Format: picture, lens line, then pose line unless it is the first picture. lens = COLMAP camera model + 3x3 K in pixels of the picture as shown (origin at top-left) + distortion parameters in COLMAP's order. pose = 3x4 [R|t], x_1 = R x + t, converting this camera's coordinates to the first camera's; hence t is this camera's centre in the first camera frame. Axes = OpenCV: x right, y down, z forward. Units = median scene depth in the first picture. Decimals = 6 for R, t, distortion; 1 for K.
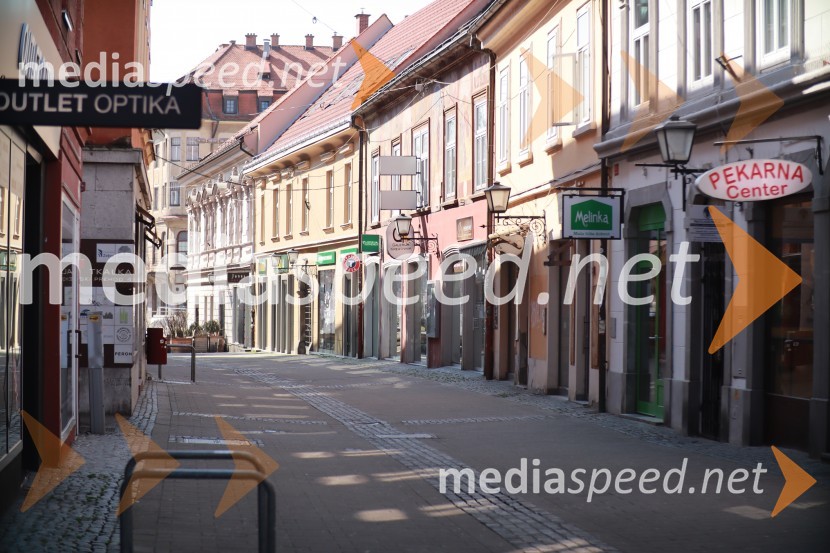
lens RADIAL K [[2017.5, 0, 415.0], [0, 2017.5, 279.4], [0, 0, 1]] dist [-0.581094, 0.000000]
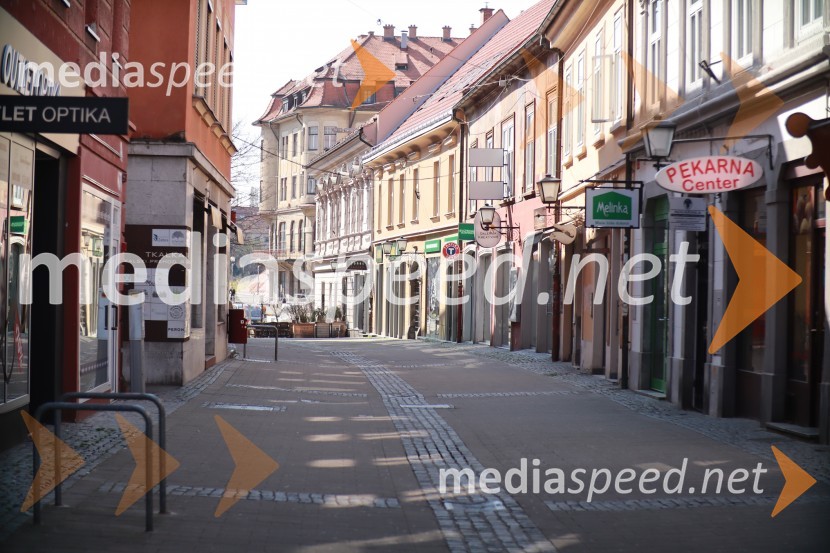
lens RADIAL K [[2017.5, 0, 416.2], [0, 2017.5, 277.6], [0, 0, 1]] dist [-0.581094, 0.000000]
pose [[0.997100, 0.008199, -0.075657, 0.030257], [-0.007879, 0.999959, 0.004525, 0.001184], [0.075691, -0.003916, 0.997124, -0.039417]]
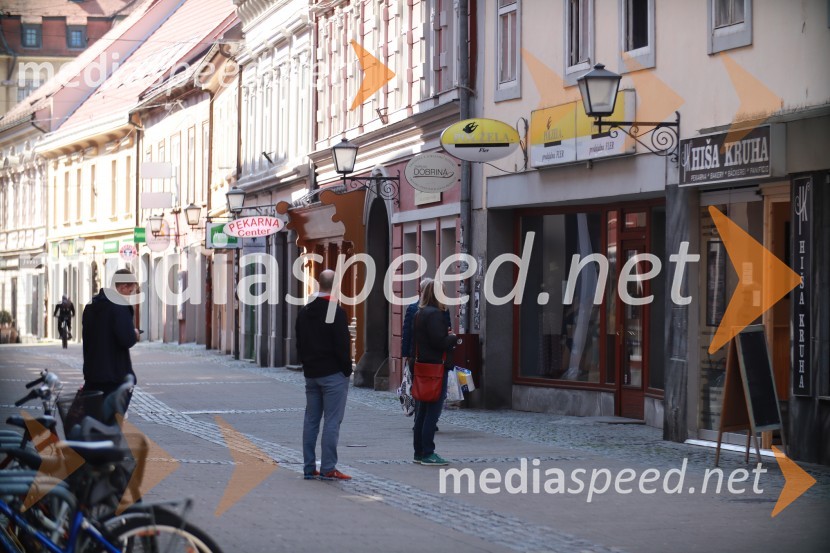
lens RADIAL K [[3209.1, 0, 414.9], [0, 3209.1, 276.6], [0, 0, 1]] dist [-0.346427, 0.000000]
pose [[0.999745, -0.002794, 0.022408, 0.085068], [0.002632, 0.999970, 0.007268, -0.007625], [-0.022428, -0.007207, 0.999722, -0.719959]]
